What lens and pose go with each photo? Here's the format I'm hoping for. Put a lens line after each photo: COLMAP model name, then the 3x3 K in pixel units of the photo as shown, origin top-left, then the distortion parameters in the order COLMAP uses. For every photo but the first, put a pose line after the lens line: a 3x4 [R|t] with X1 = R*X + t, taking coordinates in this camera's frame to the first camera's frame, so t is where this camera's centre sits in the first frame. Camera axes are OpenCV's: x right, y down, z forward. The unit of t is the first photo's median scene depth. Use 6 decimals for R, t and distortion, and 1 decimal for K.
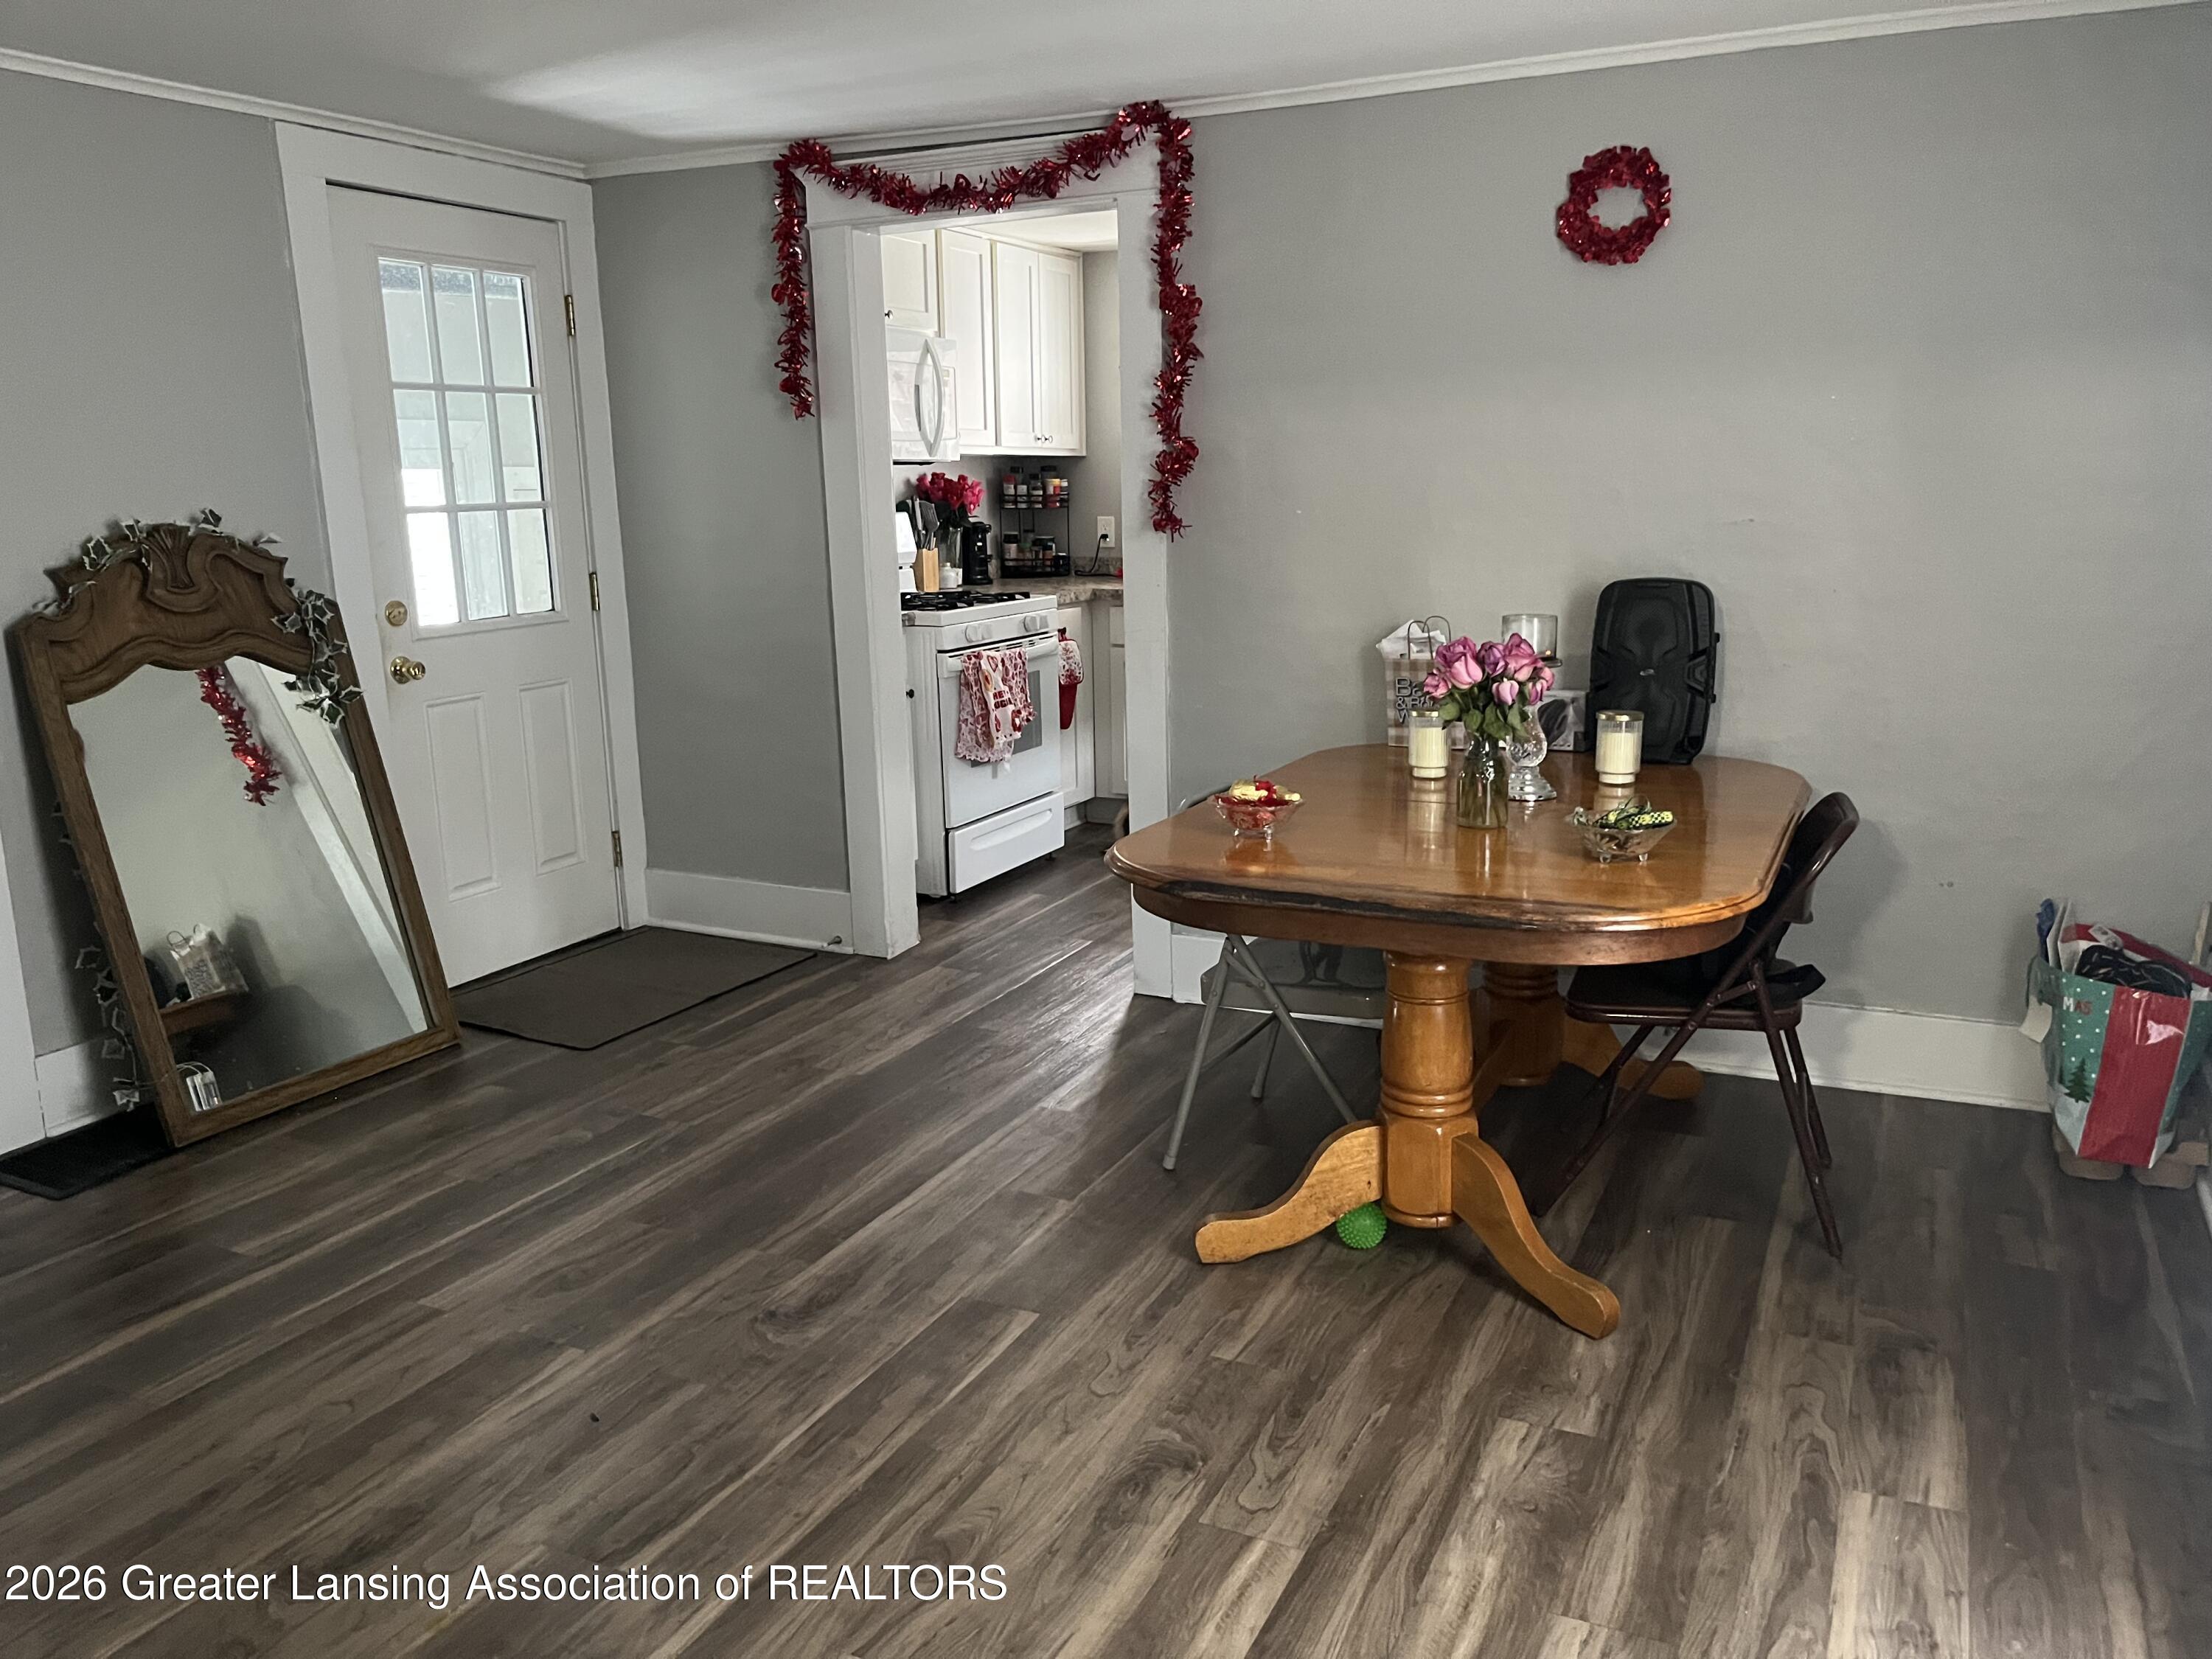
lens RADIAL K [[1700.0, 0, 1106.0], [0, 1700.0, 829.5], [0, 0, 1]] dist [0.068032, -0.092878]
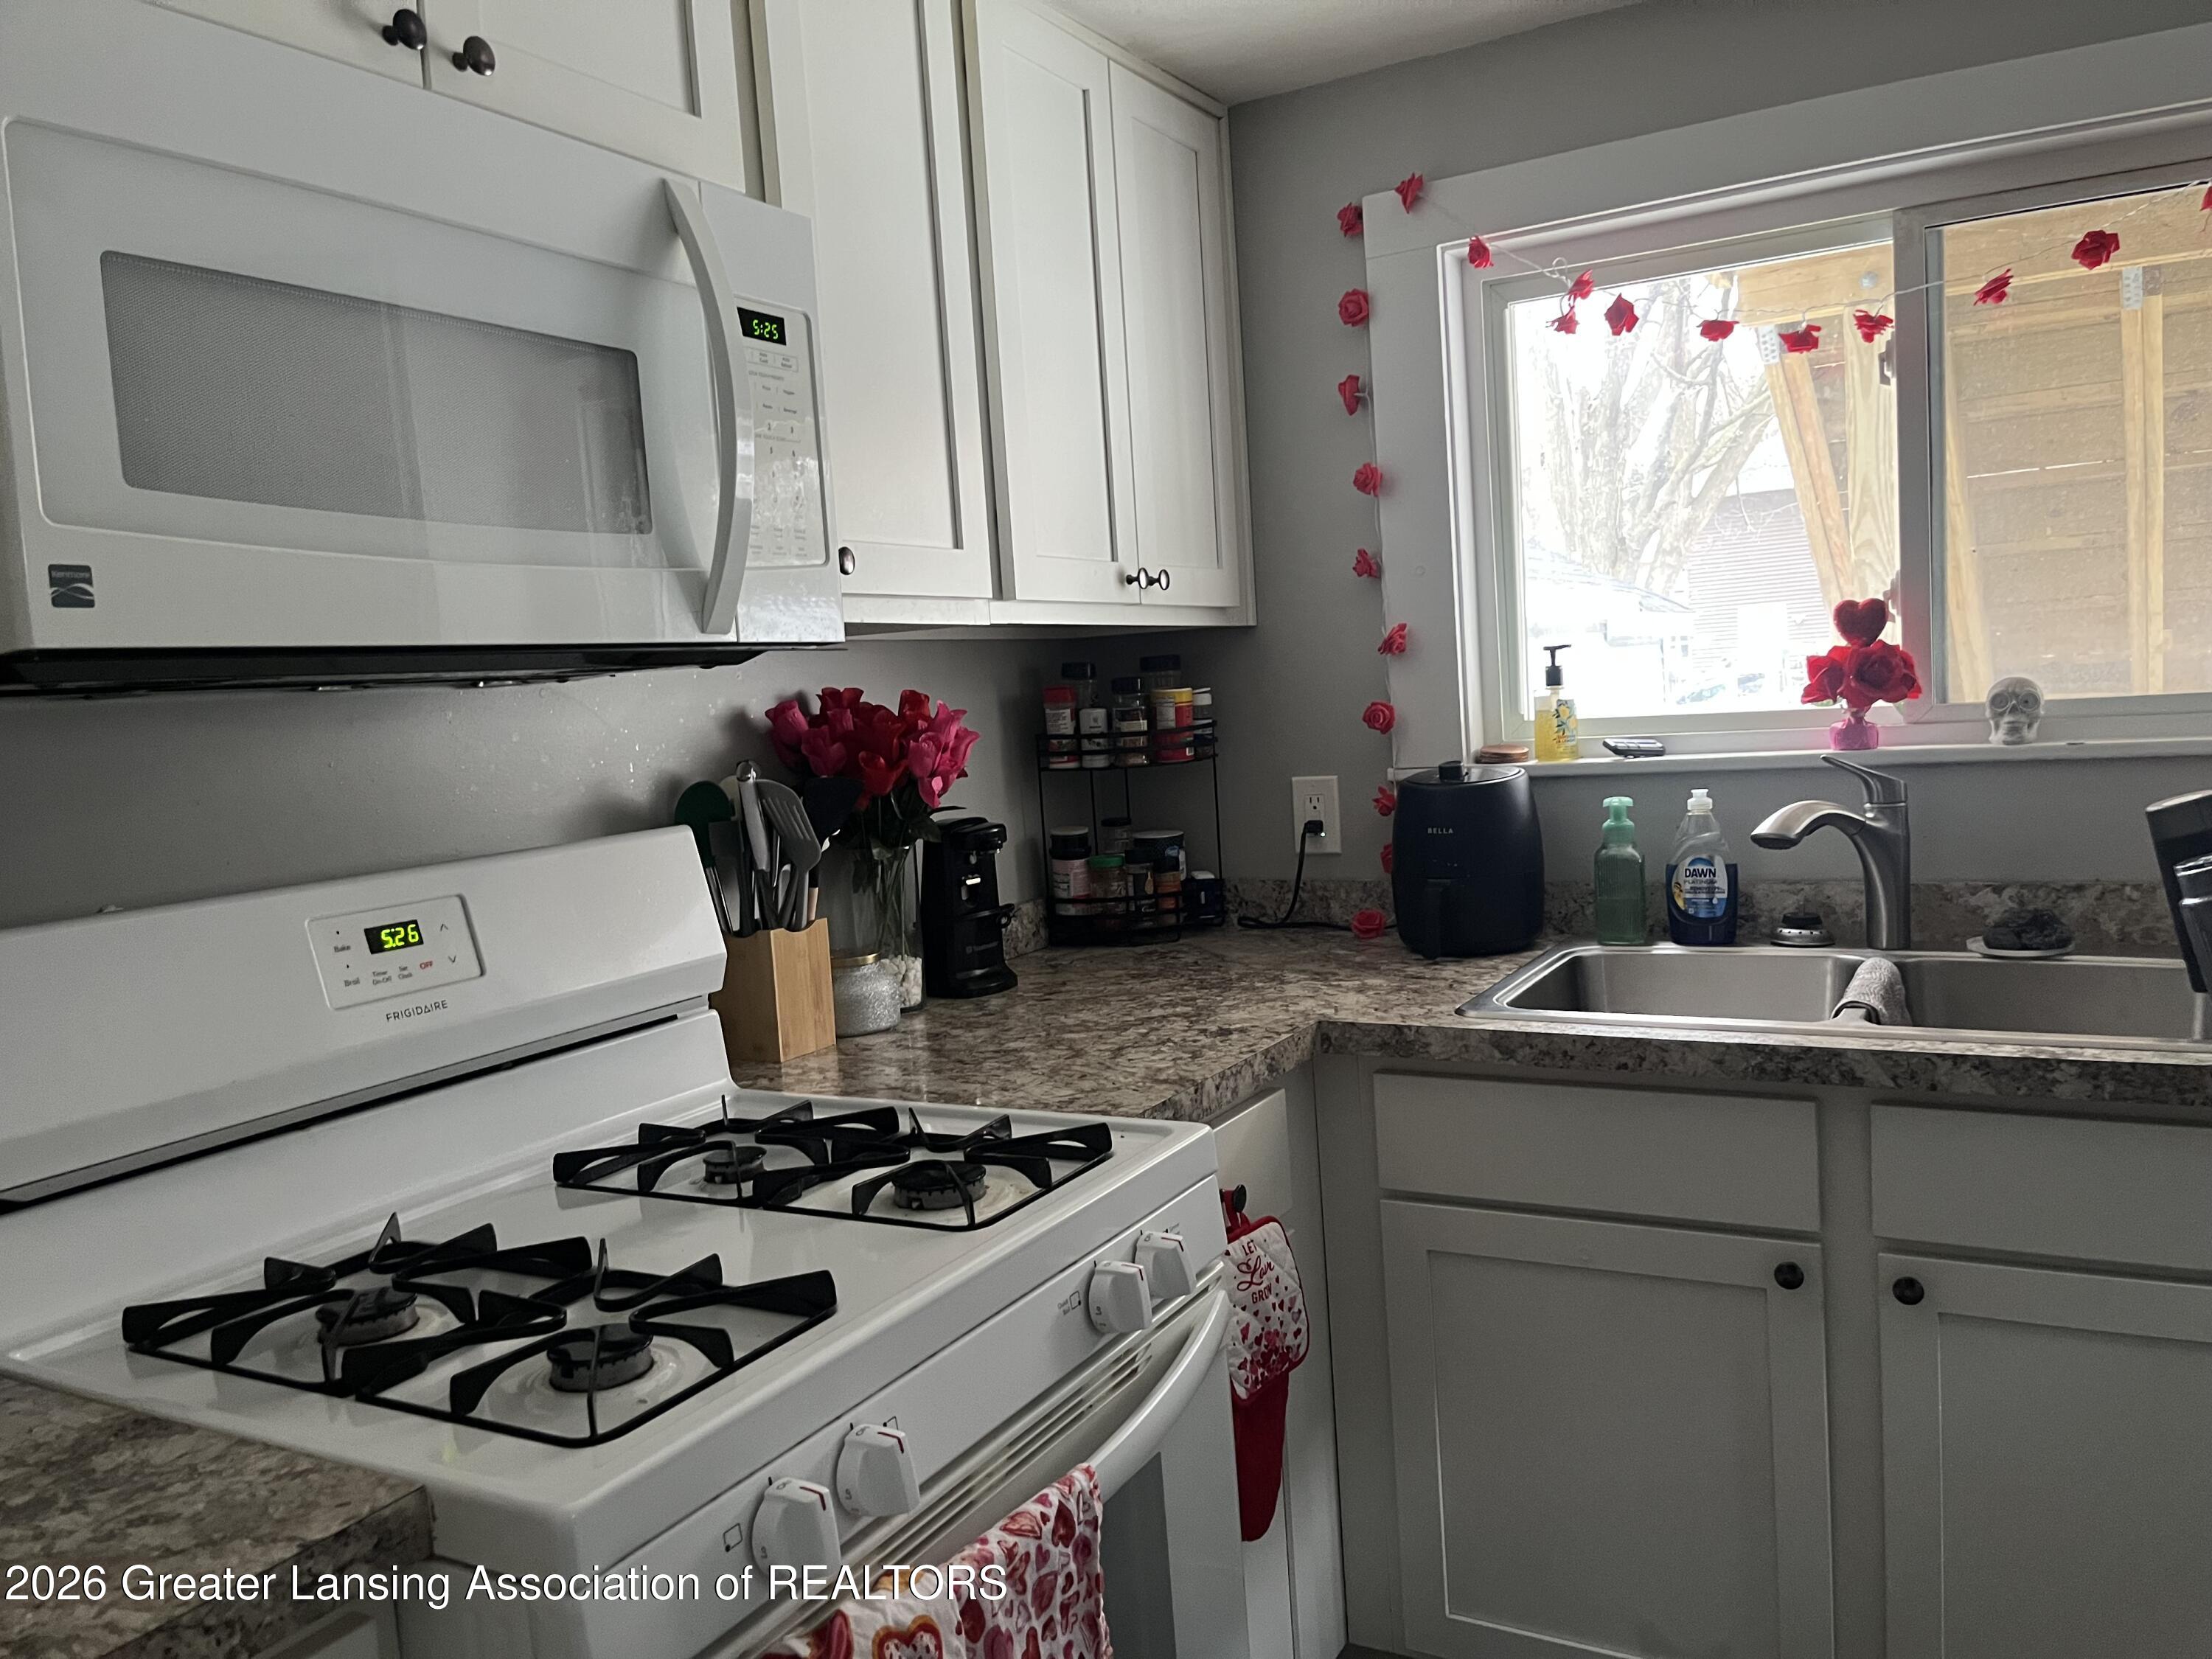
lens RADIAL K [[1700.0, 0, 1106.0], [0, 1700.0, 829.5], [0, 0, 1]] dist [0.068032, -0.092878]
pose [[0.996659, -0.046090, -0.067422, -0.022835], [0.037747, 0.992035, -0.120174, -0.134497], [0.072424, 0.117227, 0.990461, 0.651689]]
